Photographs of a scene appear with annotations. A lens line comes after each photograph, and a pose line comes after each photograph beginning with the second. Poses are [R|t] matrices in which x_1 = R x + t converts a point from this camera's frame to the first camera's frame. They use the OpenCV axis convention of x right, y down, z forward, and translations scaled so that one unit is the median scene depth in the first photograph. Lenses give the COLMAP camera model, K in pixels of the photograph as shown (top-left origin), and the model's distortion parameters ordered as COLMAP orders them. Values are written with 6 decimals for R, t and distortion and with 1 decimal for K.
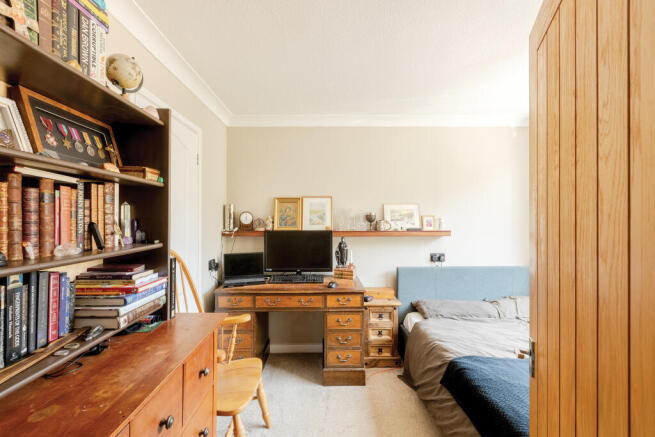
lens RADIAL K [[304.0, 0, 327.5], [0, 304.0, 218.2], [0, 0, 1]] dist [-0.001249, -0.000401]
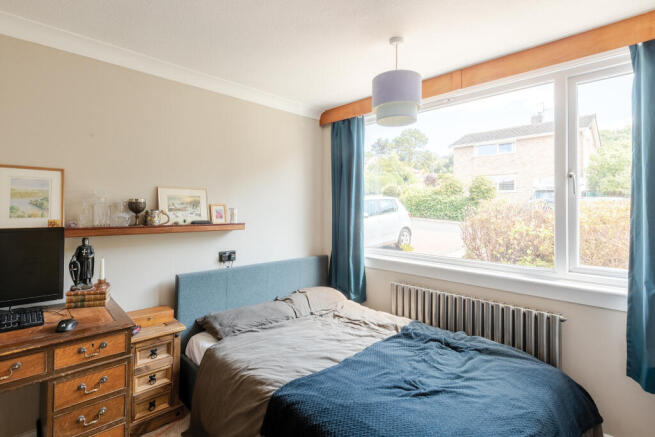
lens RADIAL K [[318.2, 0, 321.0], [0, 318.2, 202.2], [0, 0, 1]] dist [-0.002504, -0.000606]
pose [[0.736459, 0.023429, 0.676076, -0.035595], [-0.012334, 0.999699, -0.021207, -0.000099], [-0.676369, 0.007279, 0.736527, 0.229271]]
